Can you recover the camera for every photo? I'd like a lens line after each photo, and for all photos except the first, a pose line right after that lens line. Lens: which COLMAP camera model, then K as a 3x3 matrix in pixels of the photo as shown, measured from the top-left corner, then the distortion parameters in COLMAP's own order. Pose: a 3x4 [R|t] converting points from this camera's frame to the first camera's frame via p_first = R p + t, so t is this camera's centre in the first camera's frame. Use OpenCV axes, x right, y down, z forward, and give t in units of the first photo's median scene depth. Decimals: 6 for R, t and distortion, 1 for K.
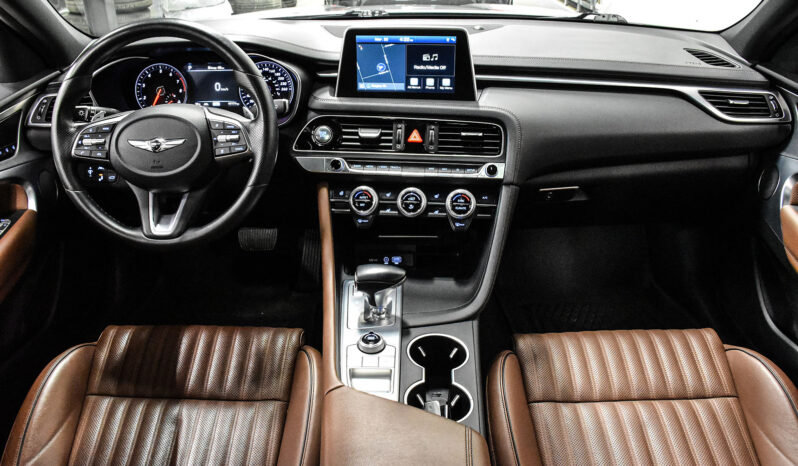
lens RADIAL K [[636.4, 0, 401.2], [0, 636.4, 232.3], [0, 0, 1]] dist [-0.102250, 0.050548]
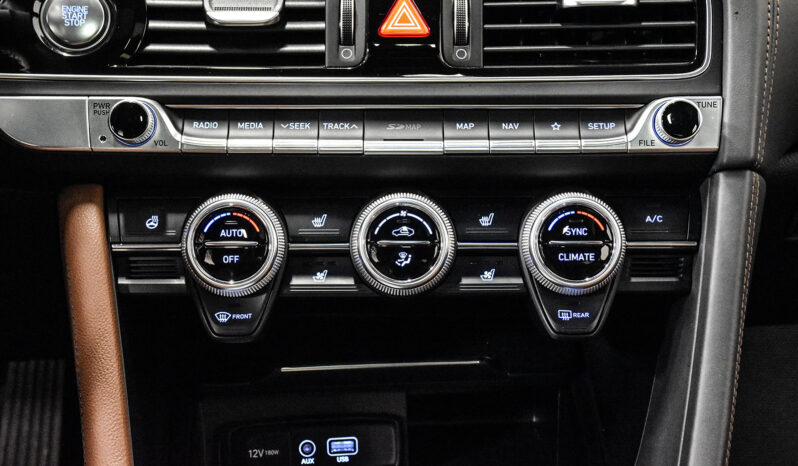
lens RADIAL K [[1652.1, 0, 399.7], [0, 1652.1, 232.4], [0, 0, 1]] dist [0.393809, 0.000000]
pose [[0.994527, -0.034996, 0.098449, -0.058438], [0.042775, 0.996031, -0.078052, 0.005973], [-0.095327, 0.081836, 0.992076, 0.255486]]
